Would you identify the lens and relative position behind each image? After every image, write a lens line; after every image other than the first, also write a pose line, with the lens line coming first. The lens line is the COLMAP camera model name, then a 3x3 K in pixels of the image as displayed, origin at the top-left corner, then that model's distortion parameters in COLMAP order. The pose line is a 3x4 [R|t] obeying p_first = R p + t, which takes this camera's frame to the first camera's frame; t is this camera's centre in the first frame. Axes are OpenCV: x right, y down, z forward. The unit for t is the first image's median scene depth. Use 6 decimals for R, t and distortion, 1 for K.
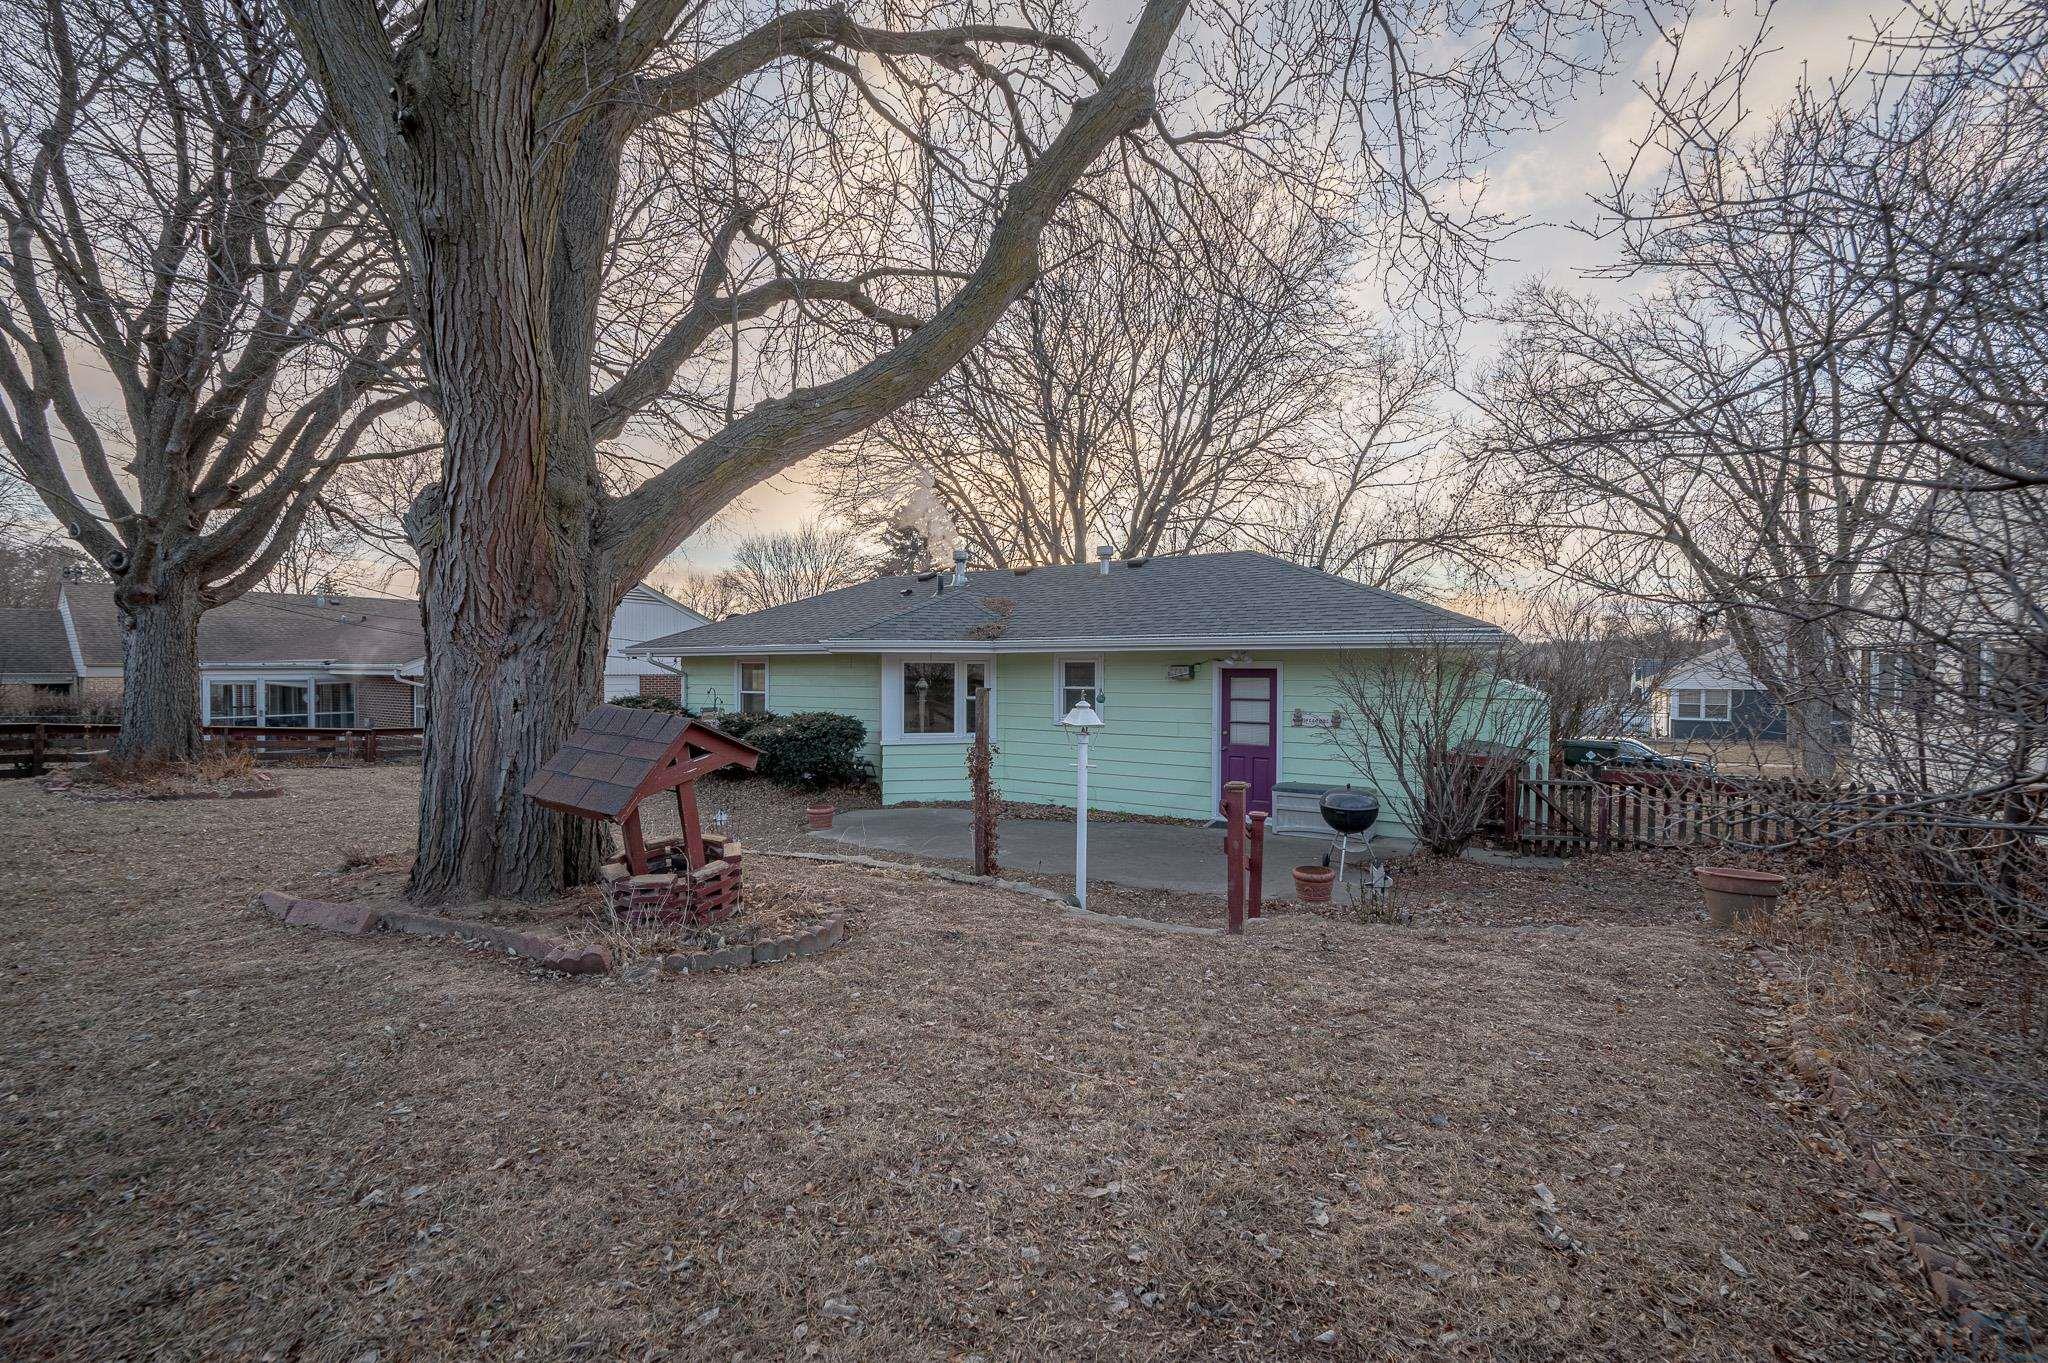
lens RADIAL K [[806.7, 0, 1024.0], [0, 806.7, 681.5], [0, 0, 1]] dist [-0.001961, 0.000474]
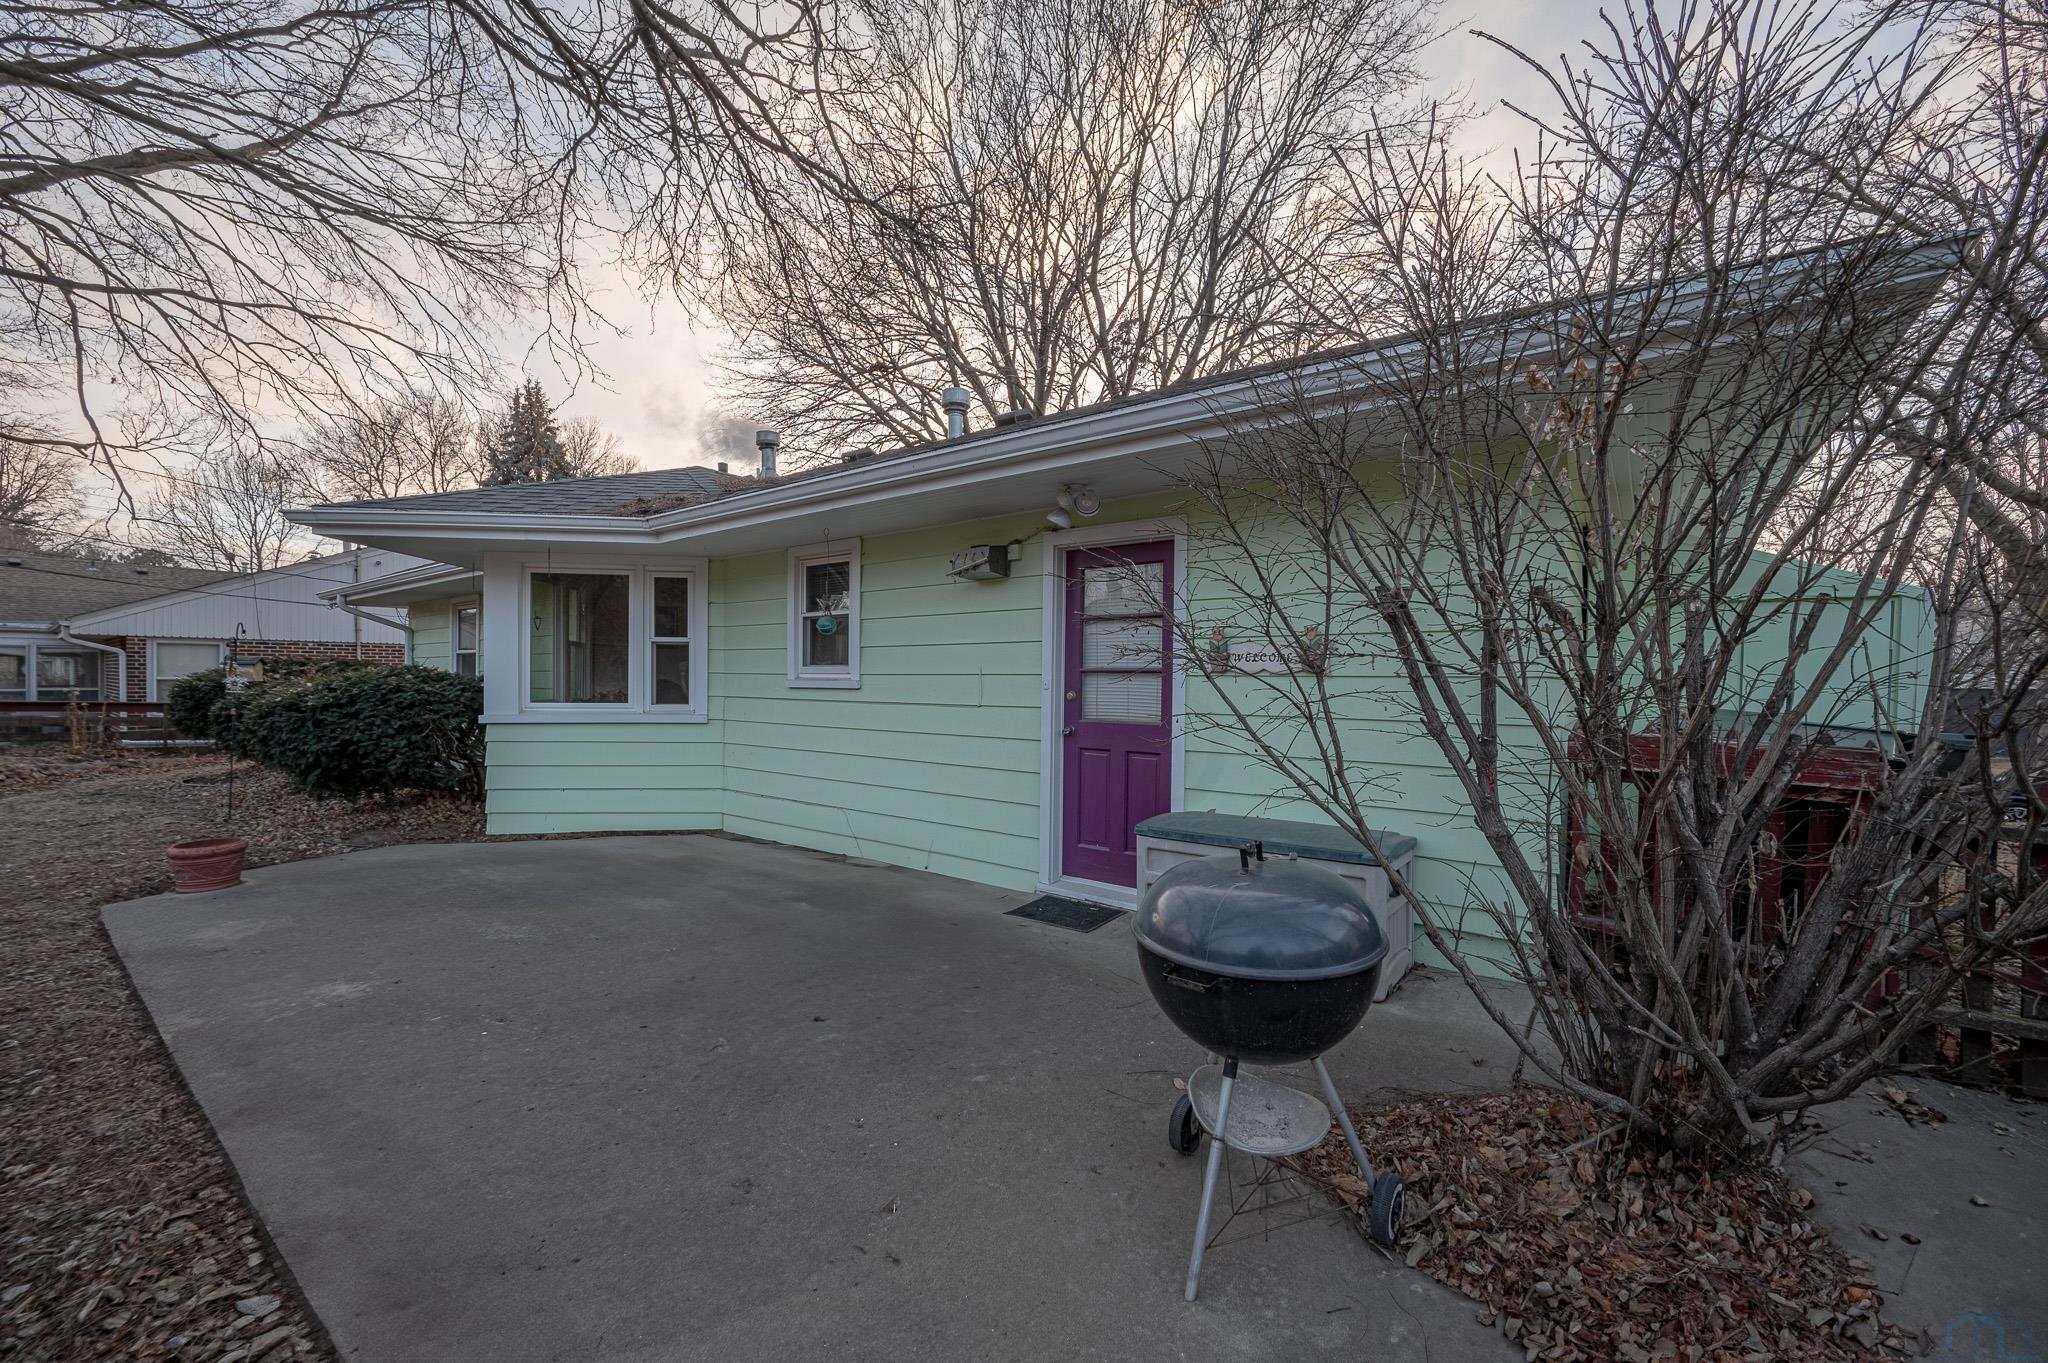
lens RADIAL K [[806.7, 0, 1024.0], [0, 806.7, 681.5], [0, 0, 1]] dist [-0.001961, 0.000474]
pose [[0.996169, 0.019937, -0.085143, 0.262518], [-0.021912, 0.999511, -0.022325, 0.067215], [0.084656, 0.024105, 0.996119, 0.560800]]
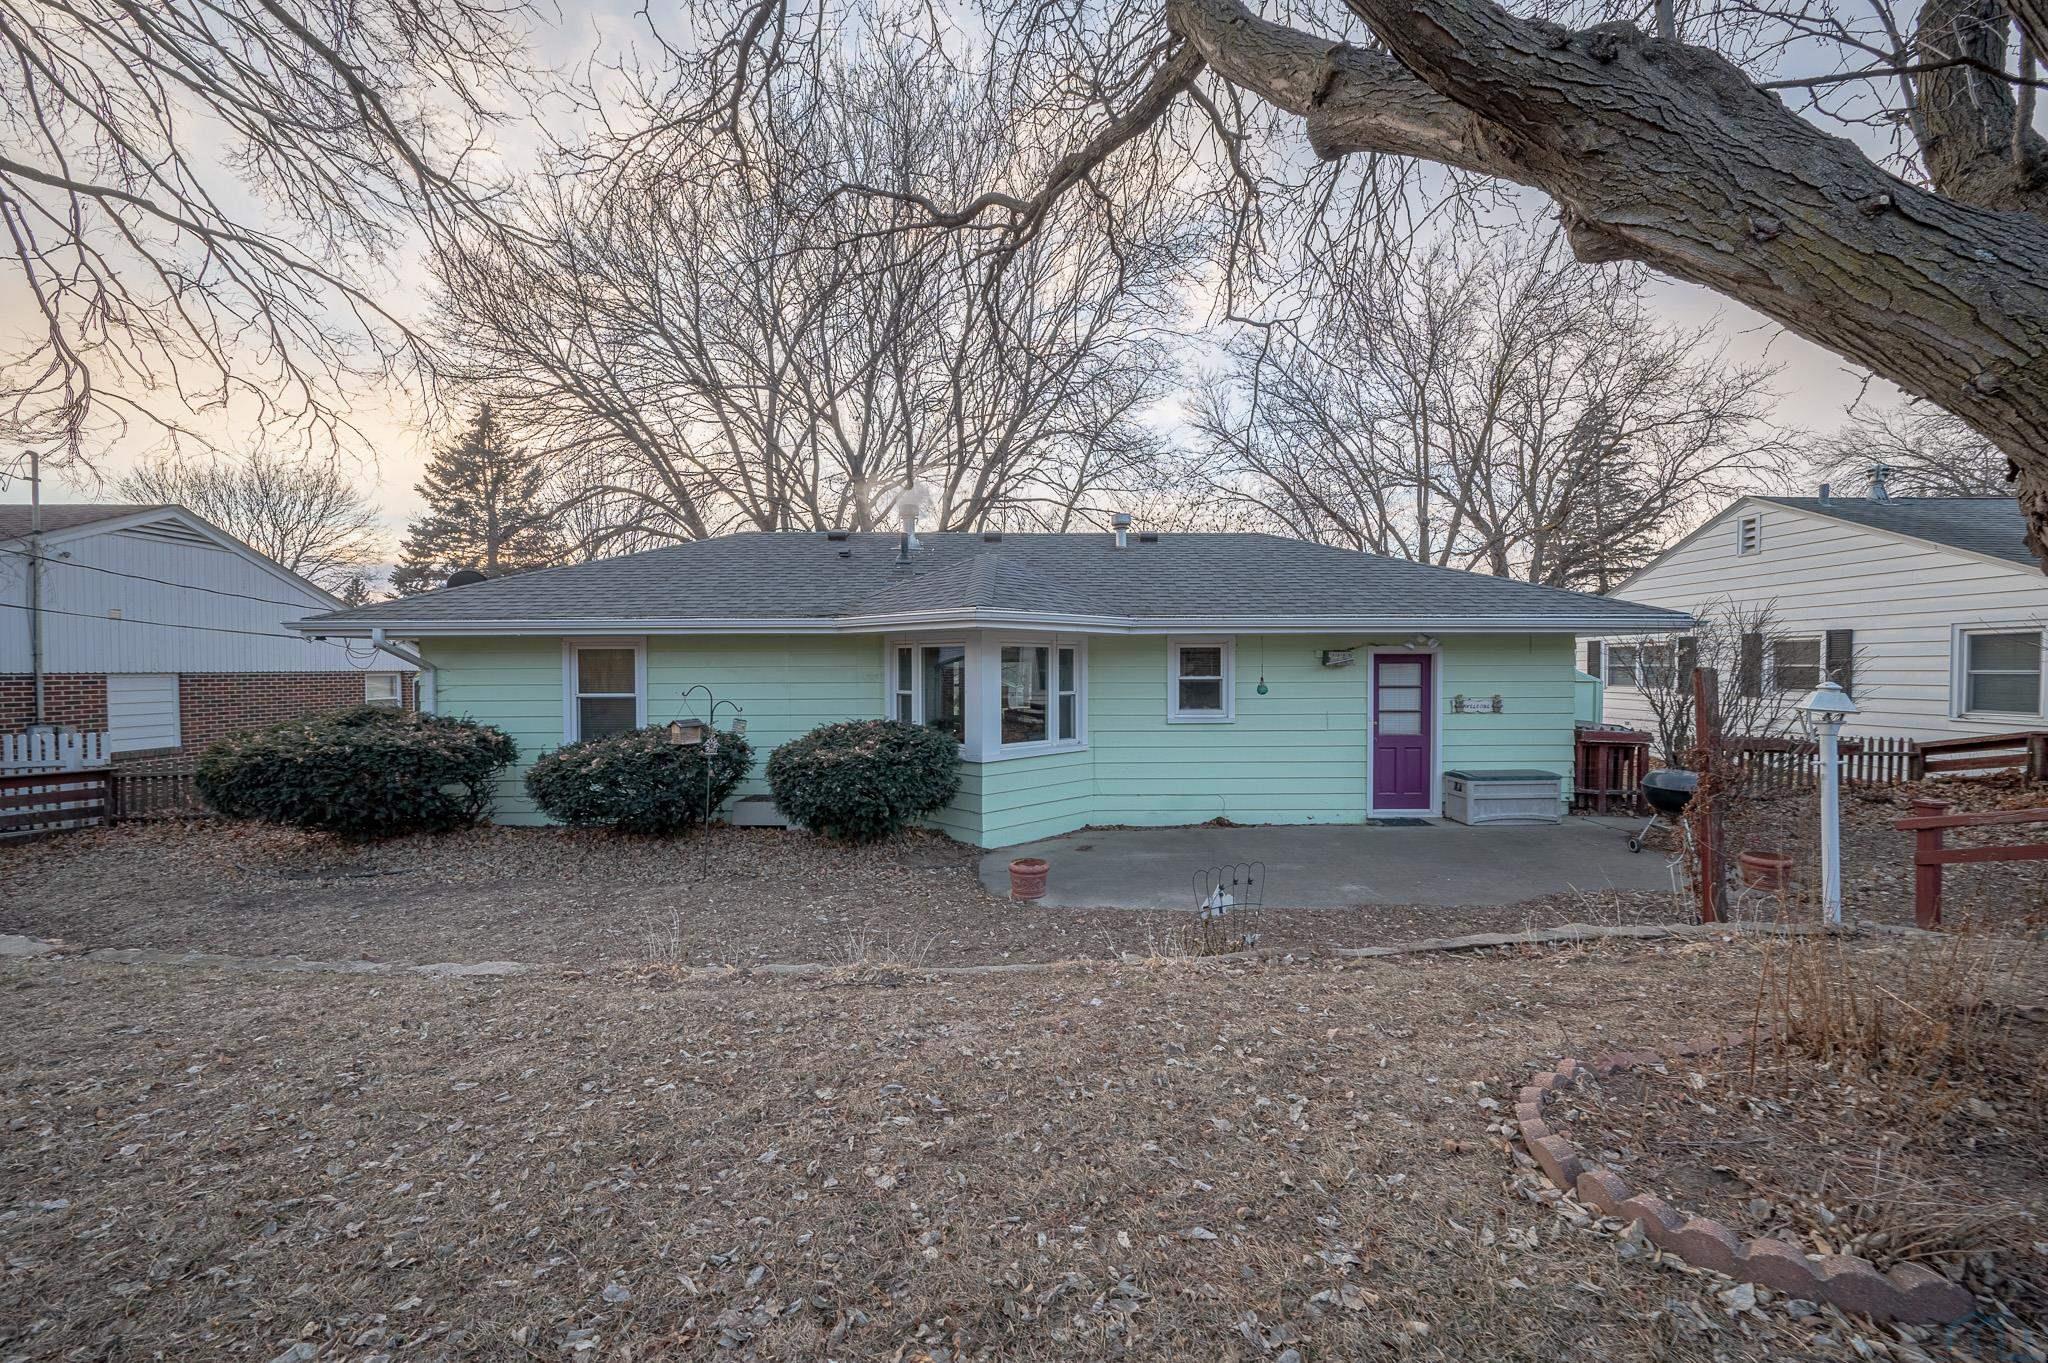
lens RADIAL K [[806.7, 0, 1024.0], [0, 806.7, 681.5], [0, 0, 1]] dist [-0.001961, 0.000474]
pose [[0.822096, -0.007876, 0.569294, -0.607306], [0.013149, 0.999900, -0.005155, 0.015088], [-0.569197, 0.011723, 0.822118, 0.468564]]
